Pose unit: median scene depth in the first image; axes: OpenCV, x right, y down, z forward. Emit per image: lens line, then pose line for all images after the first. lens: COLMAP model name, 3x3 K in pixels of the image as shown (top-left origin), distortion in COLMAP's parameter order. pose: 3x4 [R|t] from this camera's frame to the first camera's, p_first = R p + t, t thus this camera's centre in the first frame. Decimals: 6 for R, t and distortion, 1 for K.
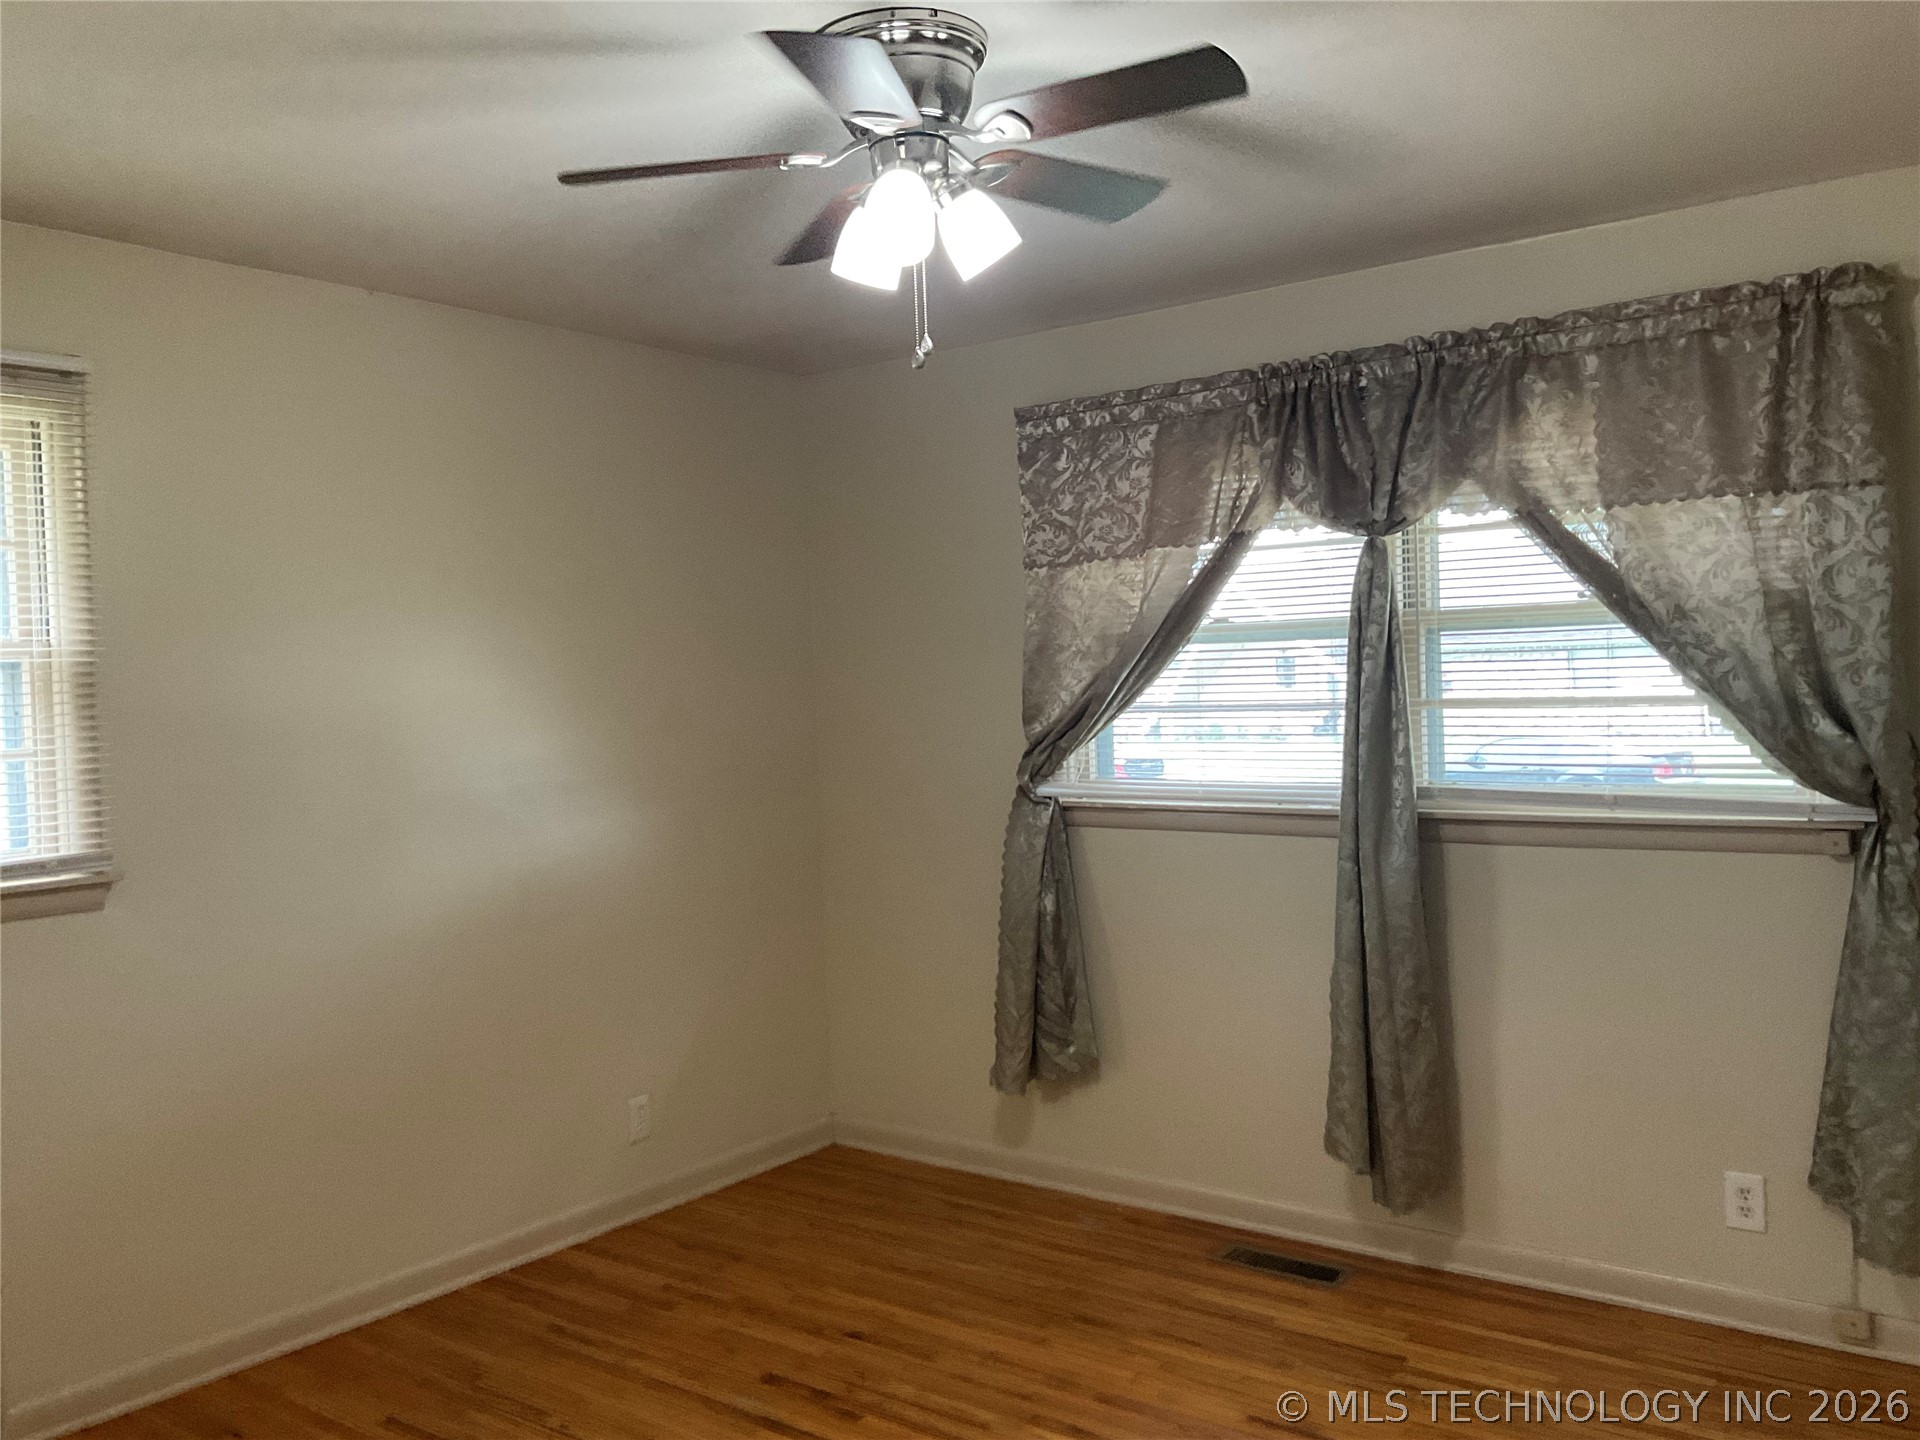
lens RADIAL K [[1587.9, 0, 949.1], [0, 1587.9, 724.2], [0, 0, 1]] dist [0.090174, -0.166795]
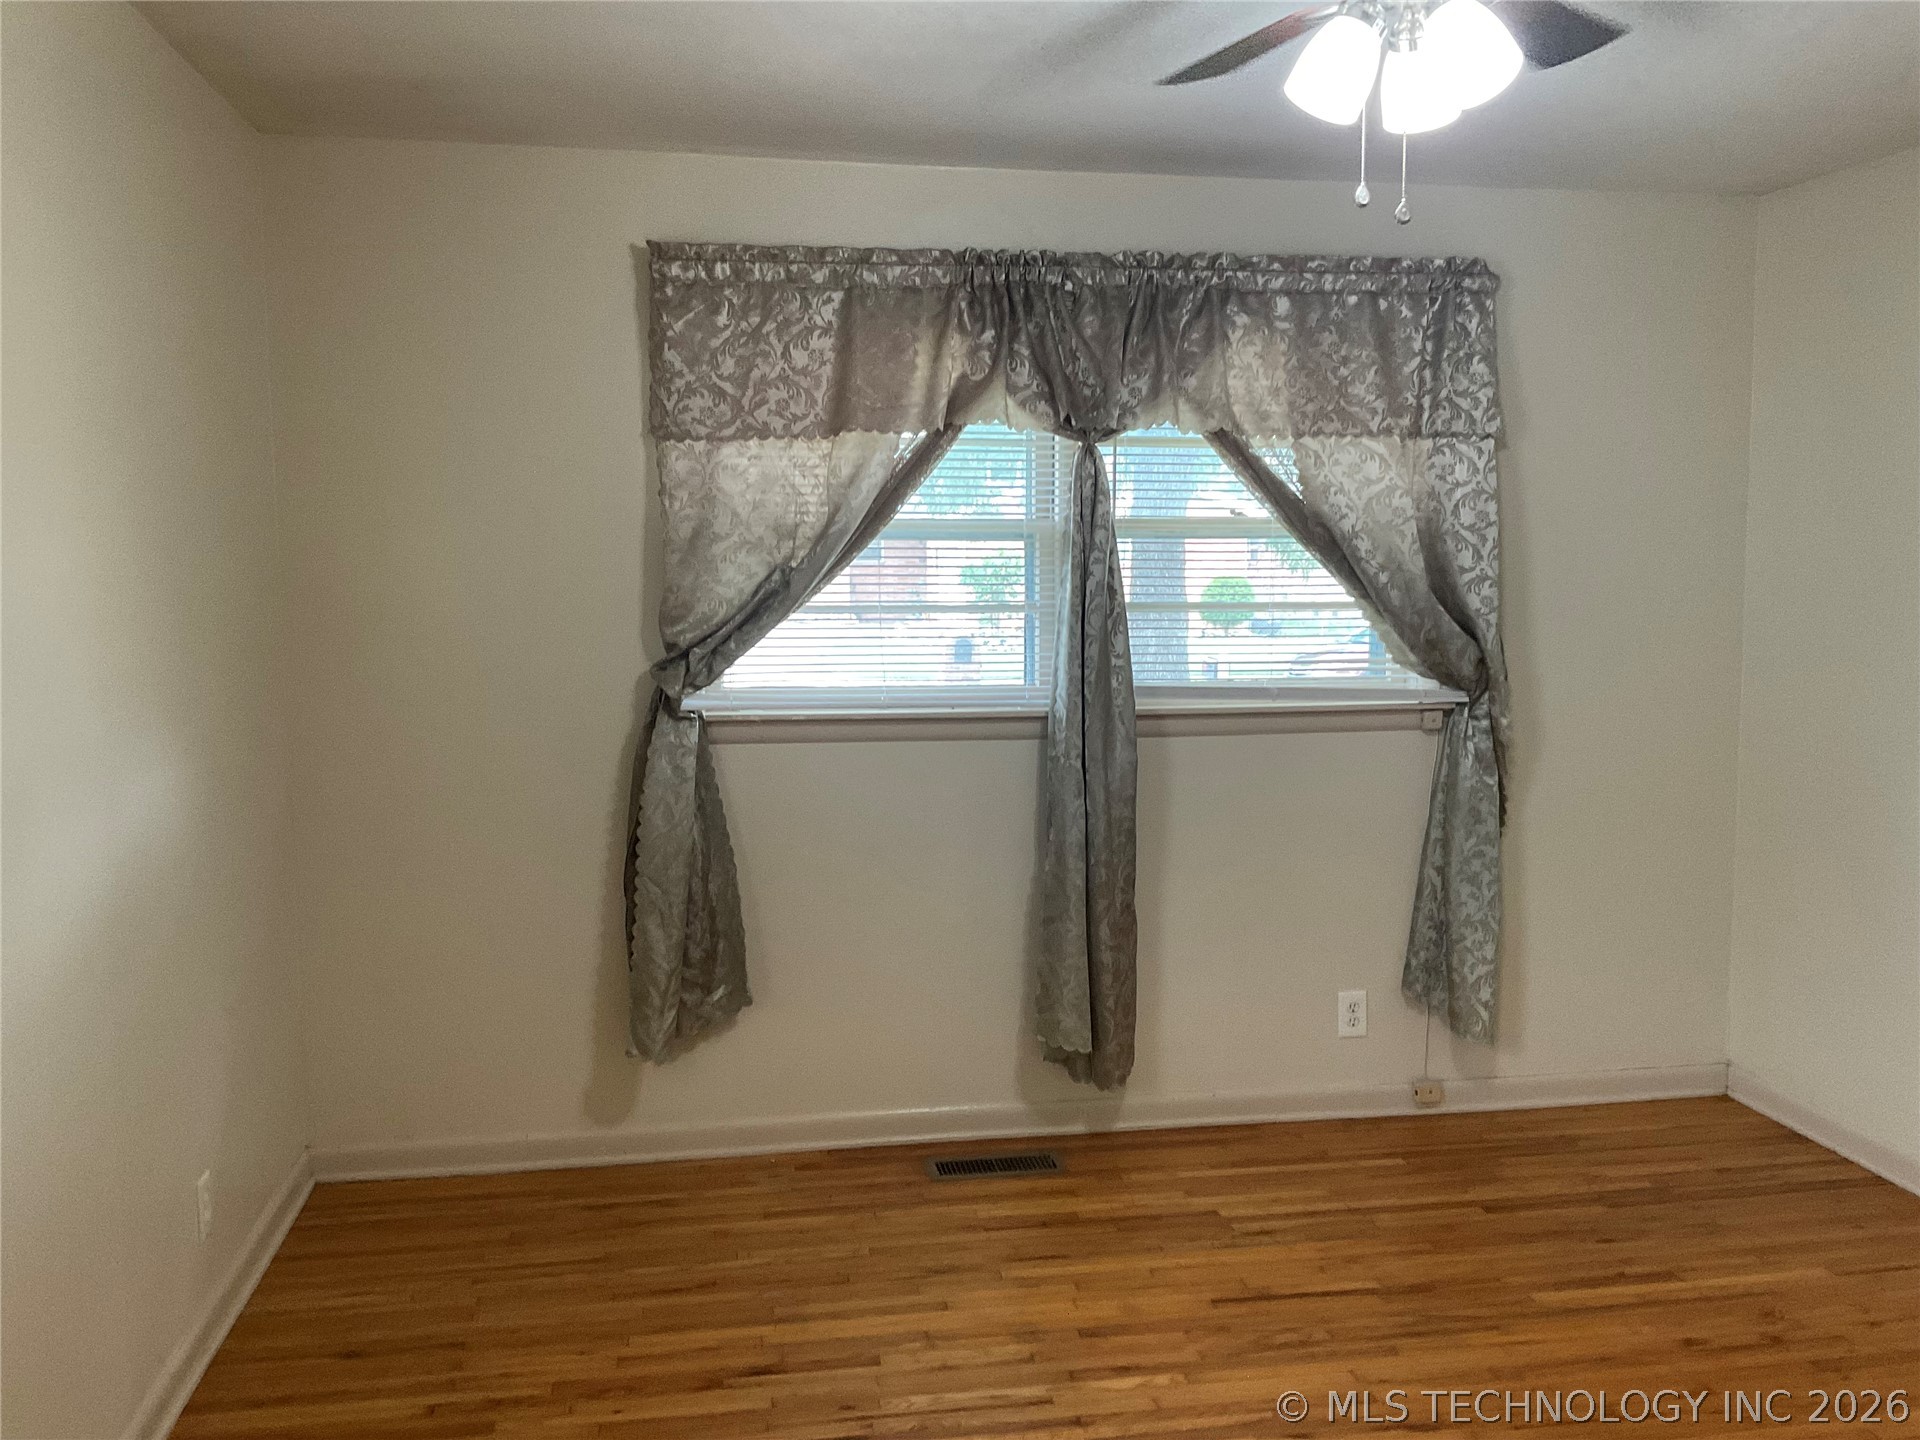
lens RADIAL K [[1587.9, 0, 971.8], [0, 1587.9, 723.9], [0, 0, 1]] dist [0.090174, -0.166795]
pose [[0.680270, -0.045058, 0.731575, -0.535303], [-0.000922, 0.998055, 0.062328, -0.001143], [-0.732961, -0.043075, 0.678905, 0.353448]]
